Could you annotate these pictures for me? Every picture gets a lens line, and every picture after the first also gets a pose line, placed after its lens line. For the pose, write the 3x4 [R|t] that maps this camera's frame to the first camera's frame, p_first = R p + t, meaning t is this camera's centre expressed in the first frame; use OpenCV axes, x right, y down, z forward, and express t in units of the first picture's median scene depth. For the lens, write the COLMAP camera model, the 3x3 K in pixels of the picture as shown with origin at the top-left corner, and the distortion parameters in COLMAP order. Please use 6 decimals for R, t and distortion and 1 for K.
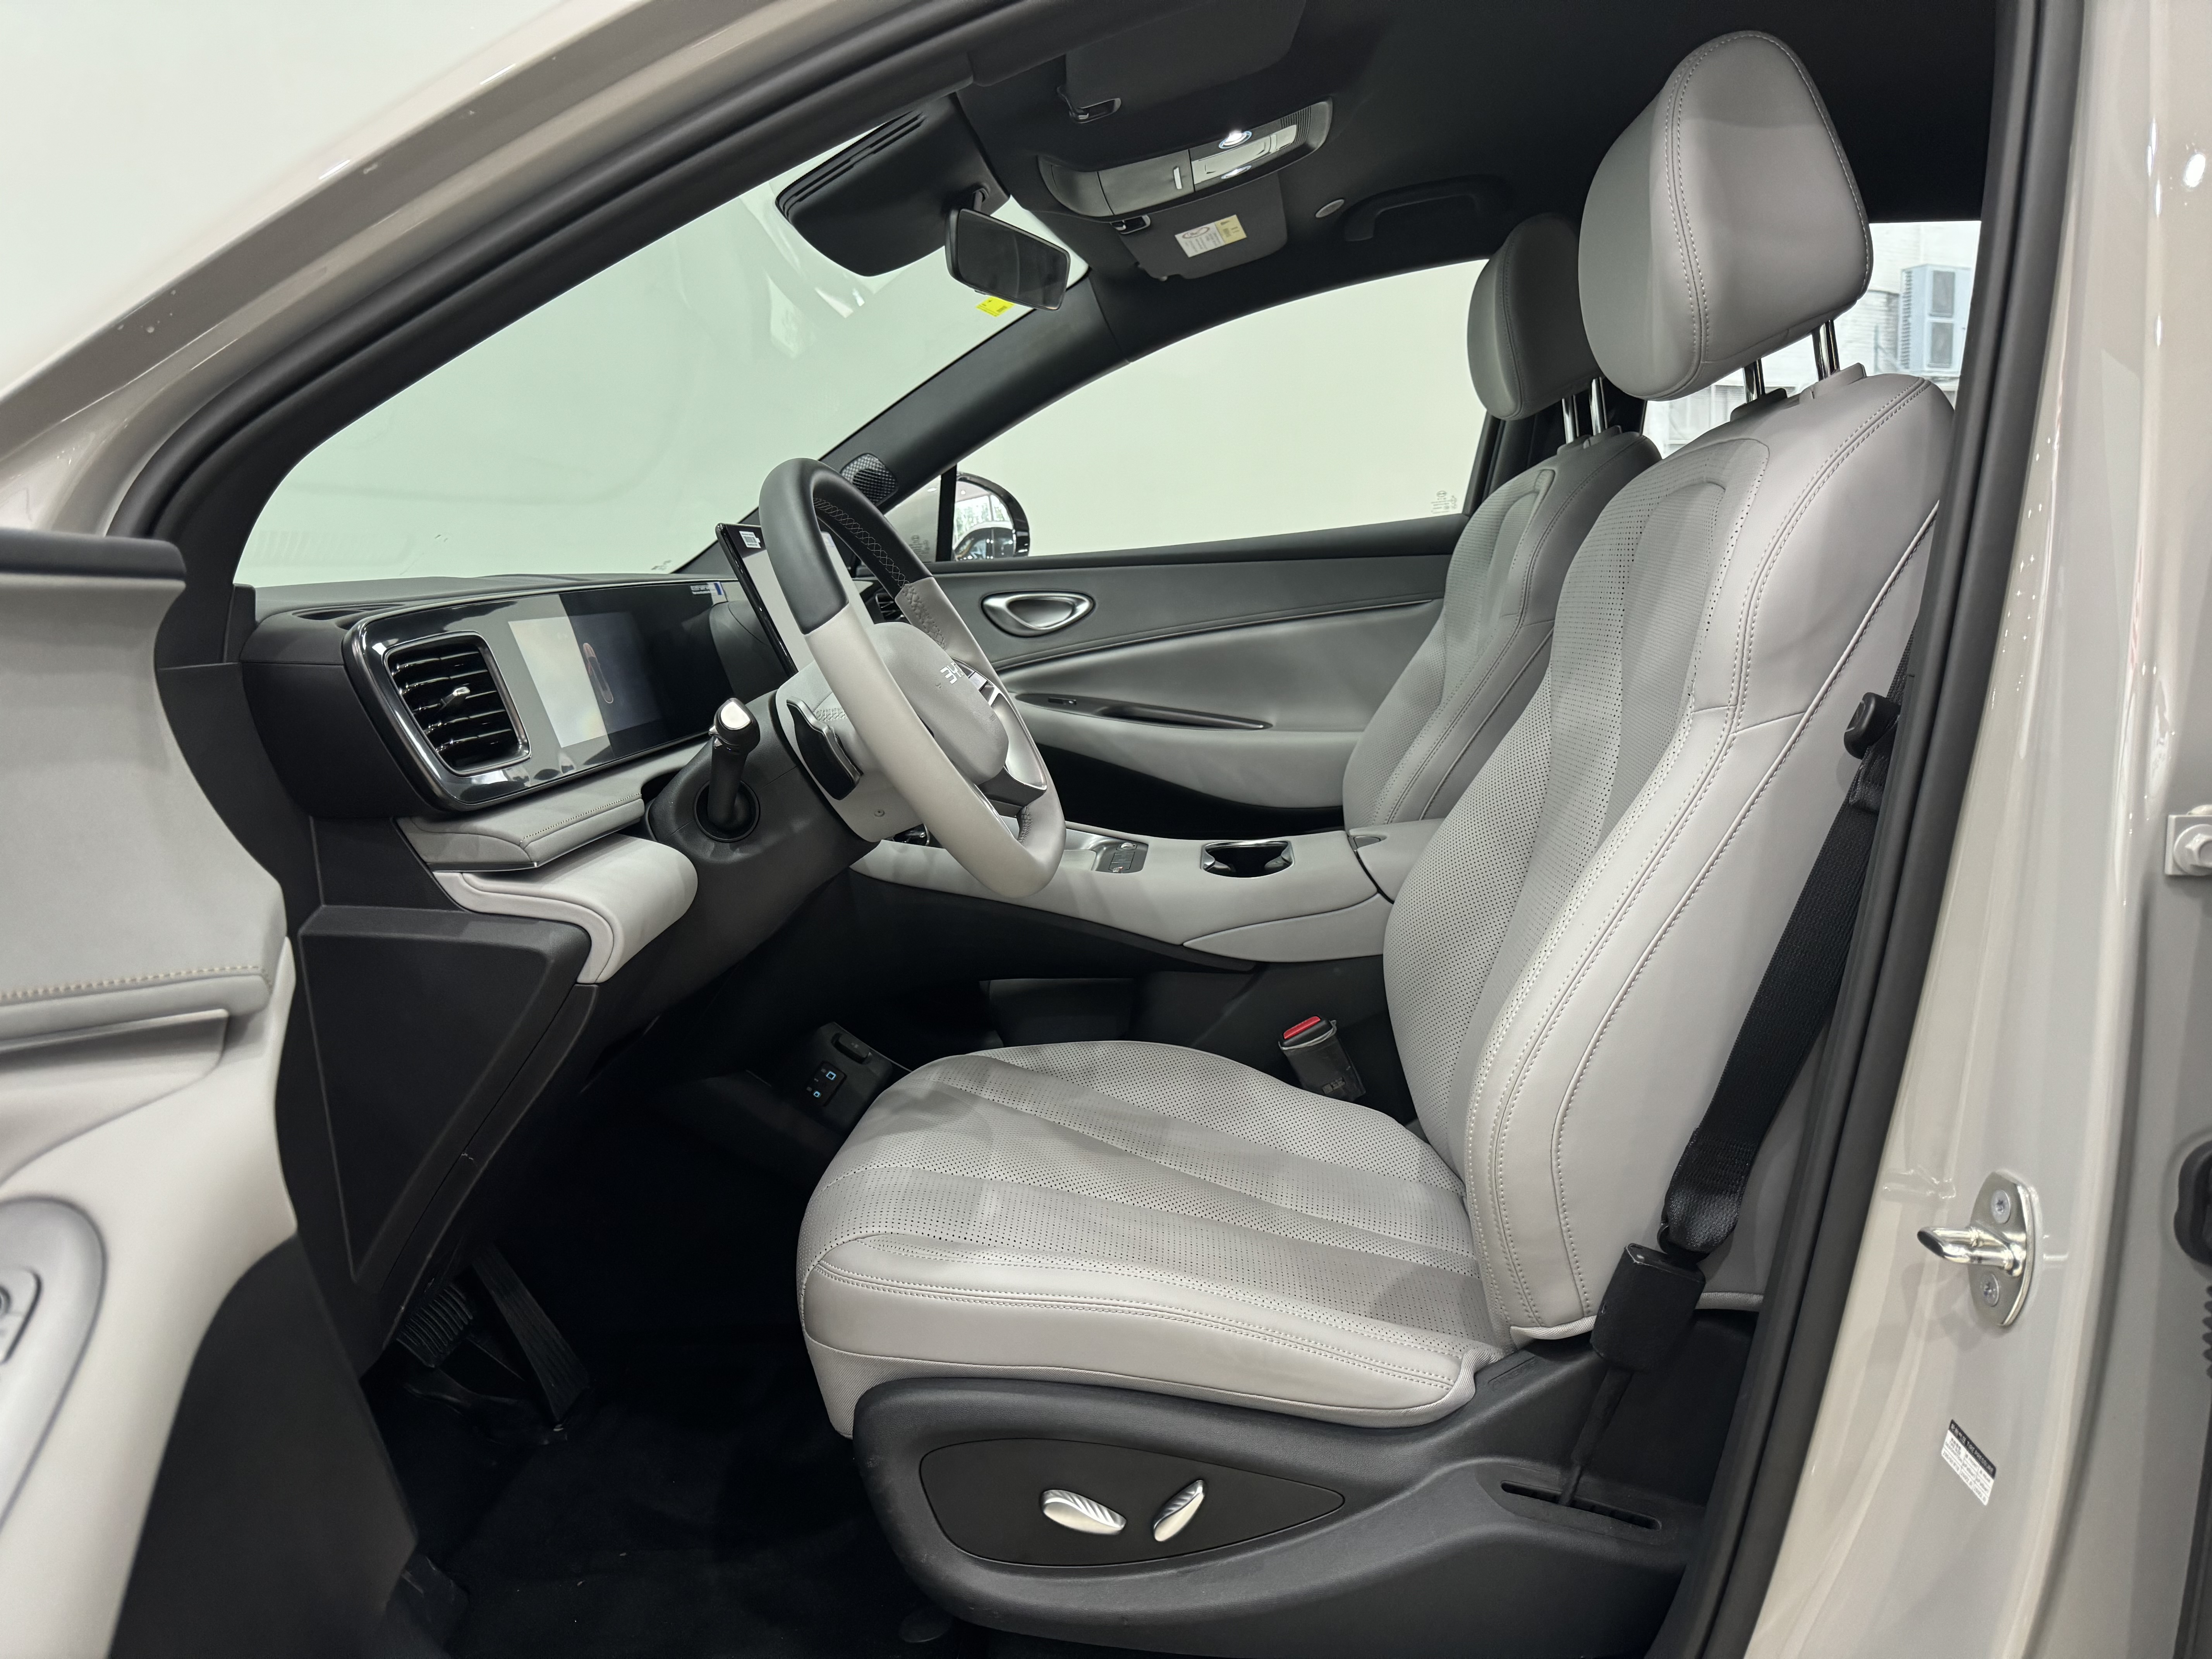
lens RADIAL K [[1557.8, 0, 1106.0], [0, 1557.8, 829.5], [0, 0, 1]] dist [0.076225, -0.122006]
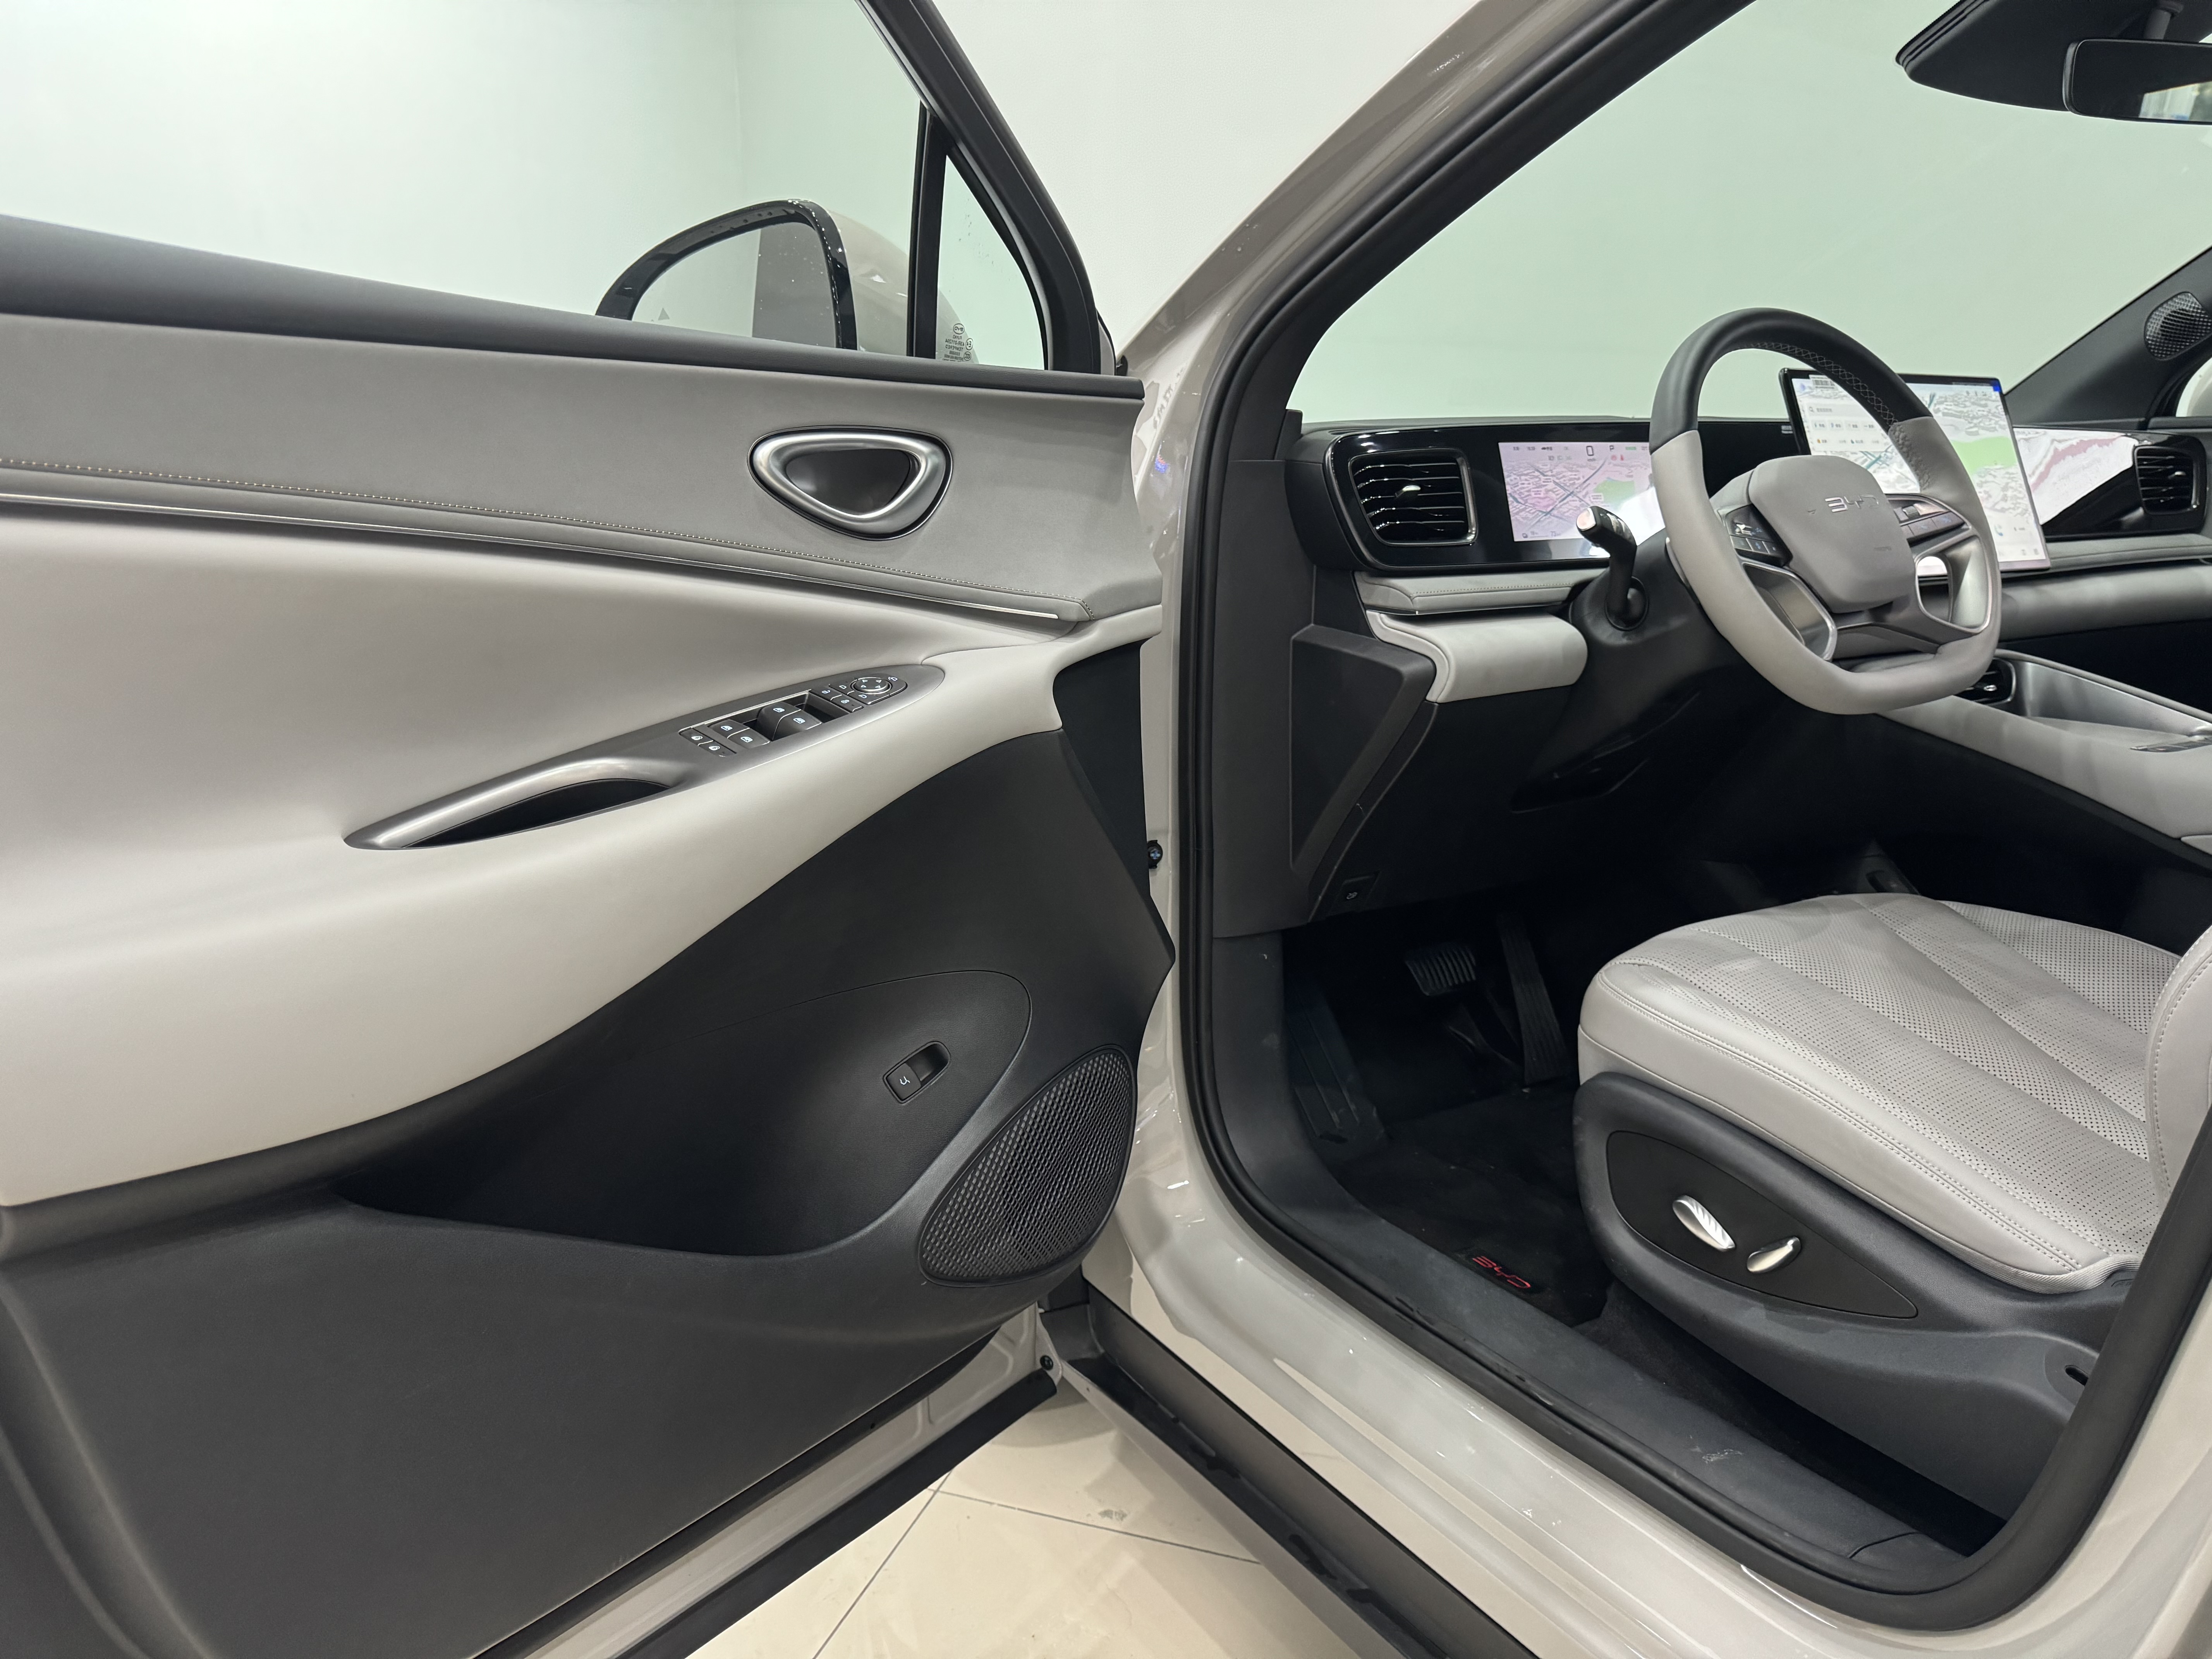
lens RADIAL K [[1557.8, 0, 1106.0], [0, 1557.8, 829.5], [0, 0, 1]] dist [0.076225, -0.122006]
pose [[0.587468, 0.229728, -0.775955, 0.597384], [-0.154786, 0.973055, 0.170894, 0.013694], [0.794306, 0.019712, 0.607198, -0.085181]]
